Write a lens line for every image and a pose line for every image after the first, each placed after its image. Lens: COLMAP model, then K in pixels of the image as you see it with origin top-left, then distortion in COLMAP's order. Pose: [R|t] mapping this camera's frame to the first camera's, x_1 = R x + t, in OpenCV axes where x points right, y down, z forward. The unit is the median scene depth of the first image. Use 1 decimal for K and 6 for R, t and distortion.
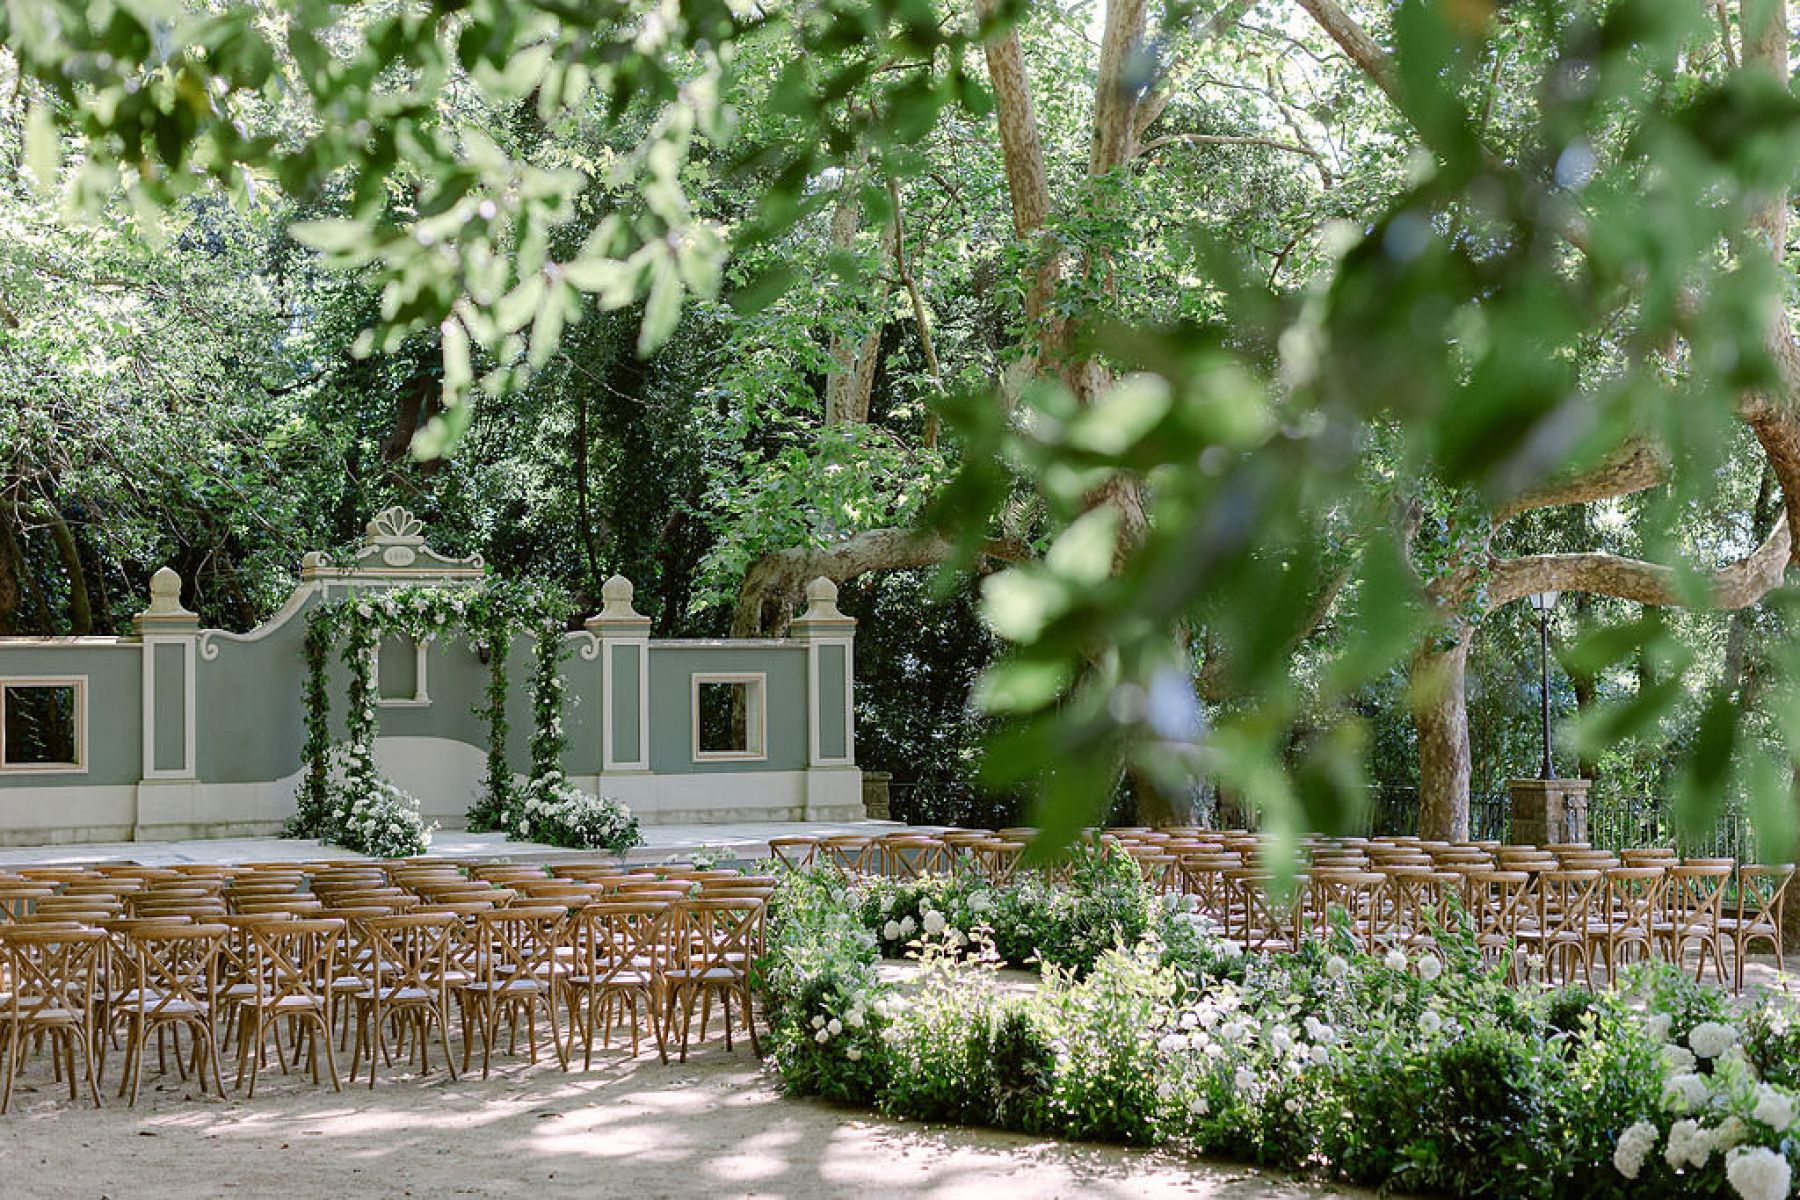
lens RADIAL K [[2739.2, 0, 900.0], [0, 2739.2, 600.0], [0, 0, 1]] dist [-0.009003, 0.134362]
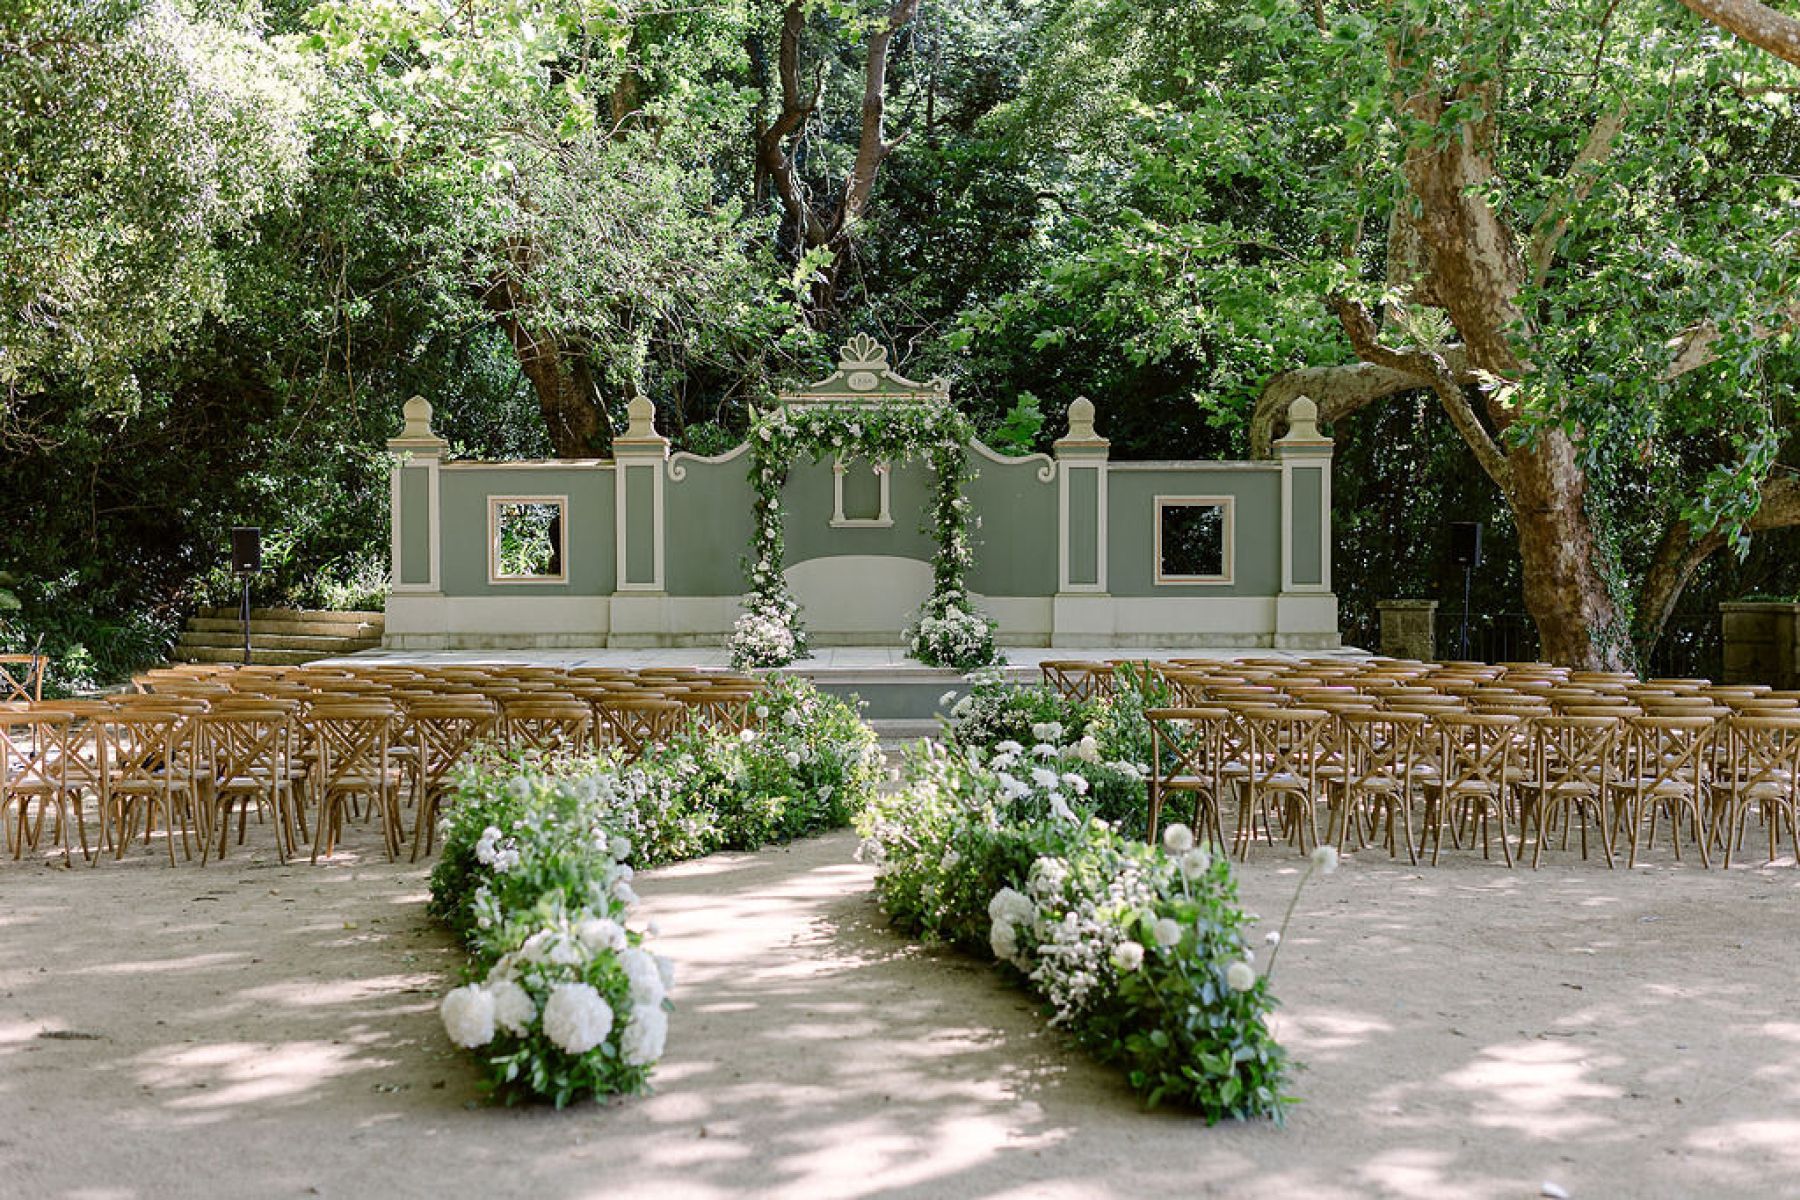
lens RADIAL K [[2739.2, 0, 900.0], [0, 2739.2, 600.0], [0, 0, 1]] dist [-0.009003, 0.134362]
pose [[0.904899, 0.020141, -0.425150, 0.271534], [0.006535, 0.998105, 0.061193, 0.003302], [0.425577, -0.058152, 0.903052, 0.067899]]
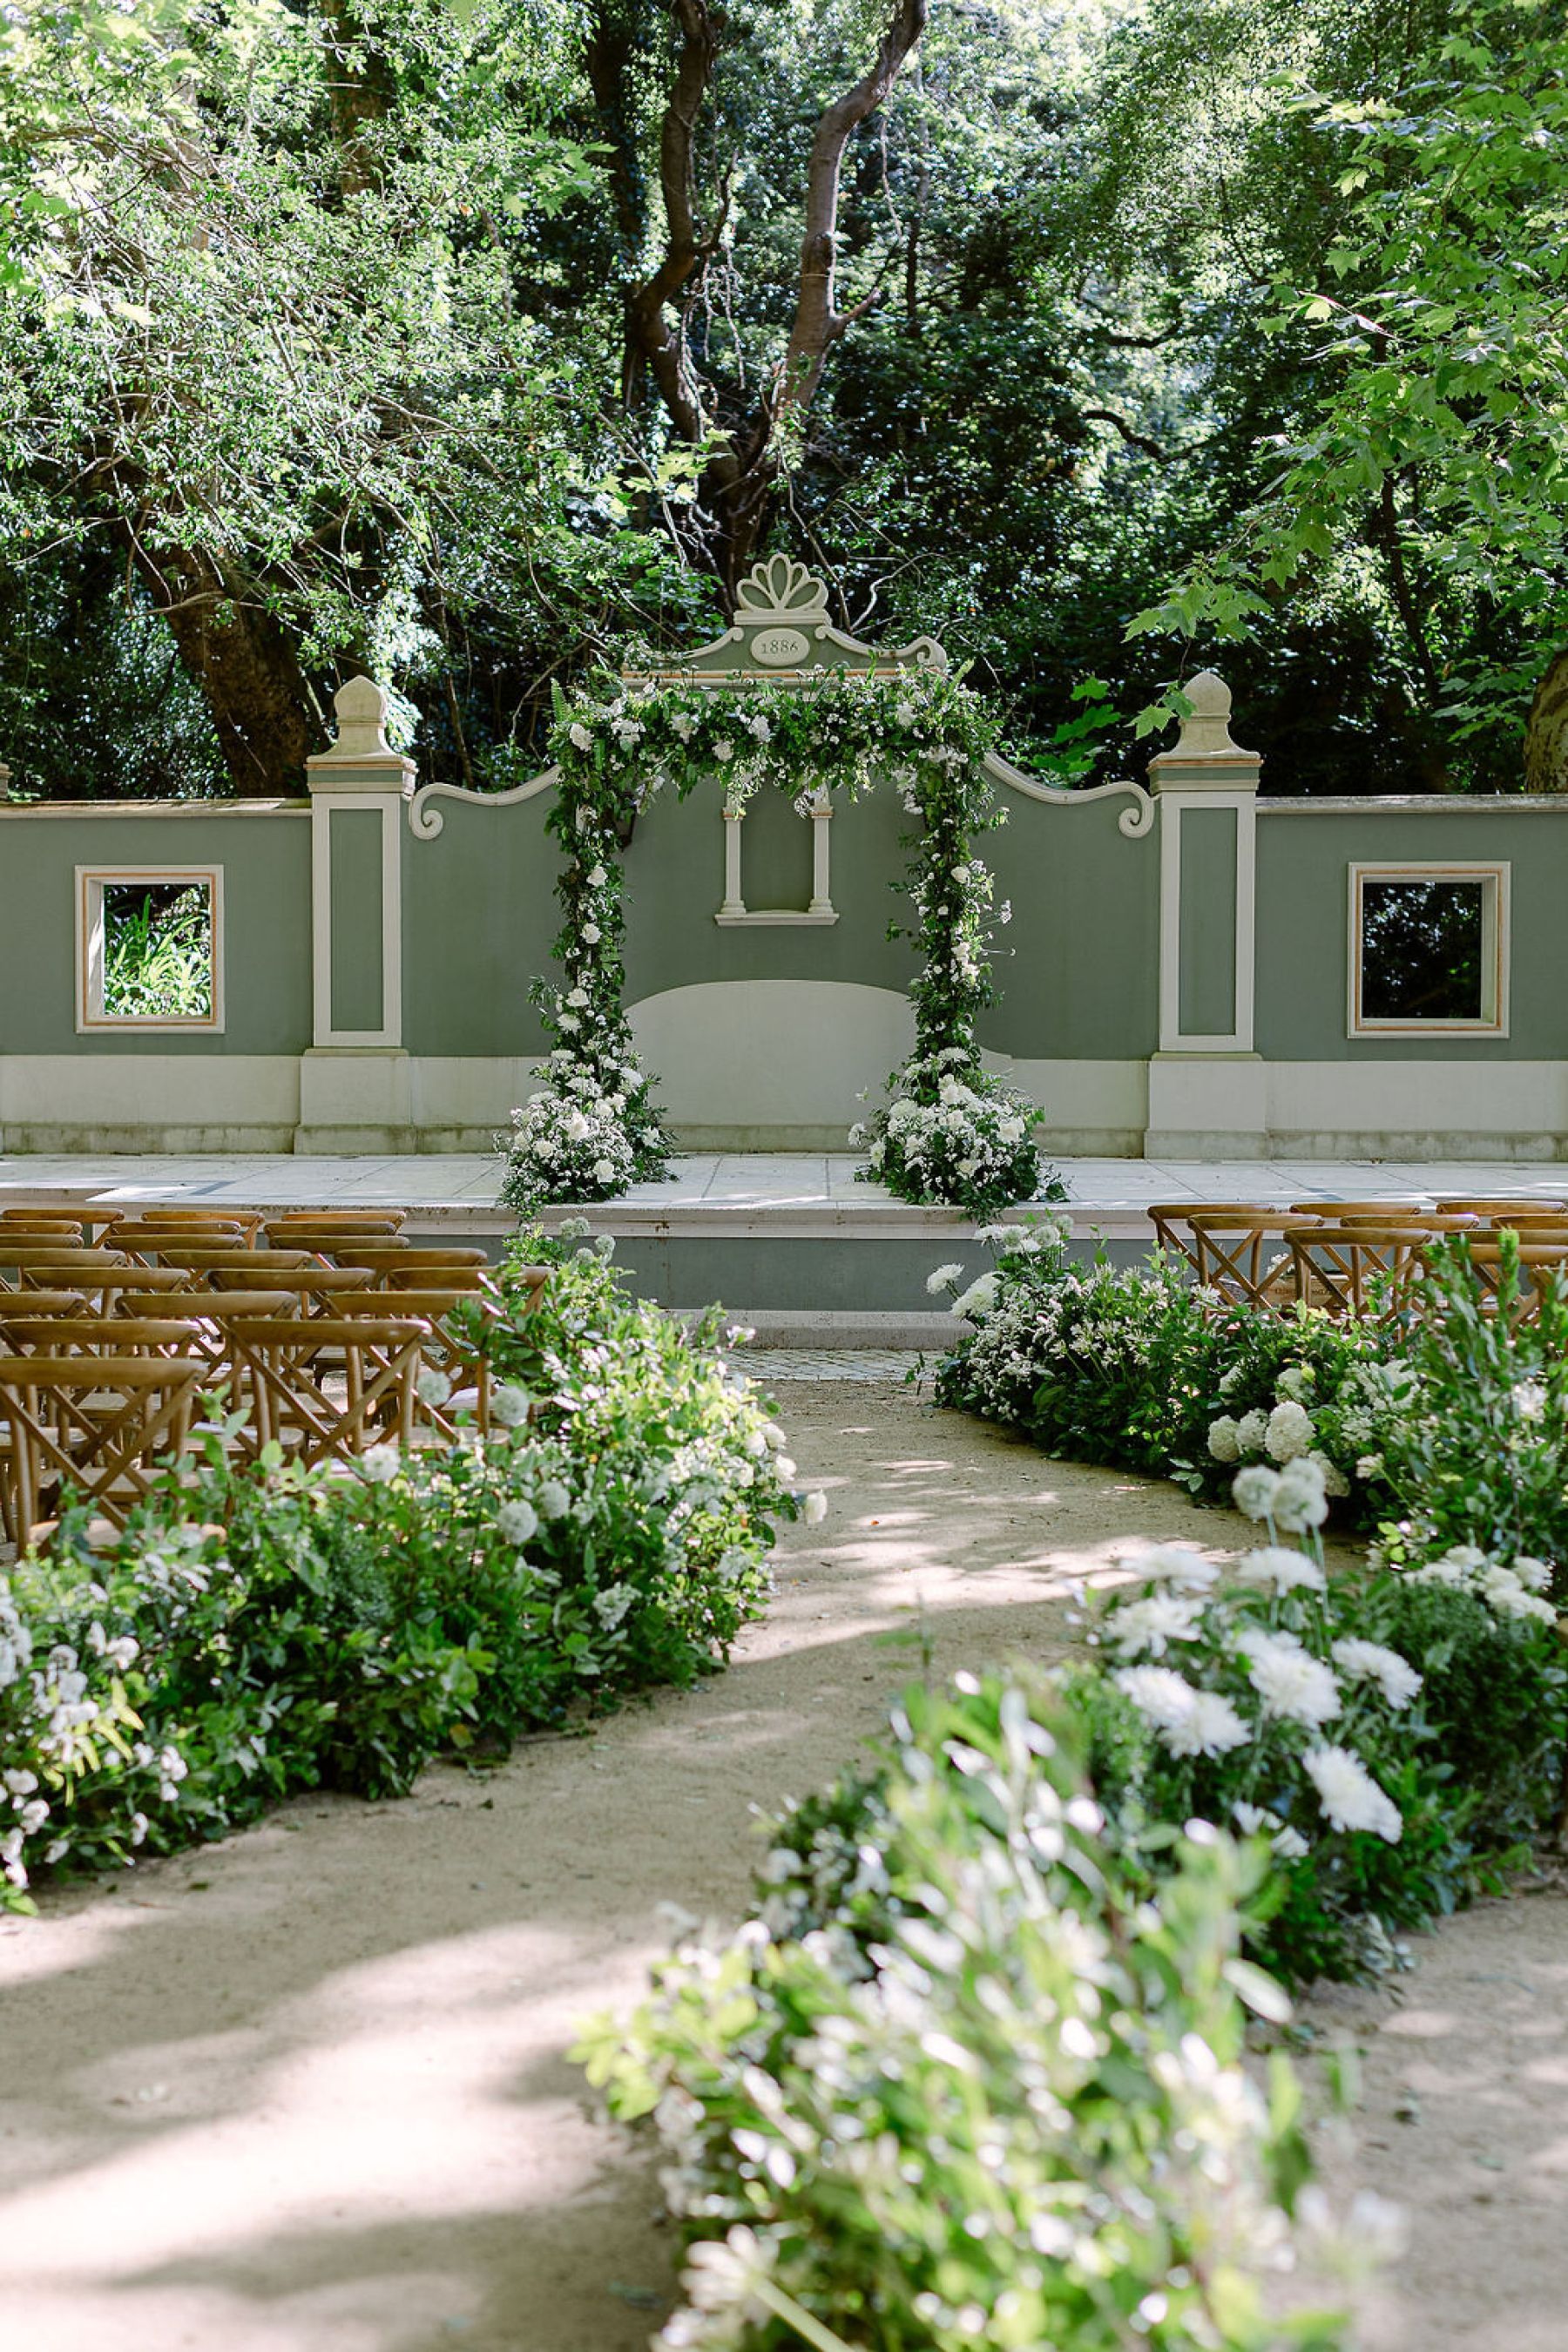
lens RADIAL K [[3579.2, 0, 455.6], [0, 3579.2, 1087.0], [0, 0, 1]] dist [-0.009003, 0.134362]
pose [[0.850211, 0.027681, -0.525714, 0.137443], [0.010171, 0.997566, 0.068976, 0.021419], [0.526344, -0.063991, 0.847860, 0.361266]]
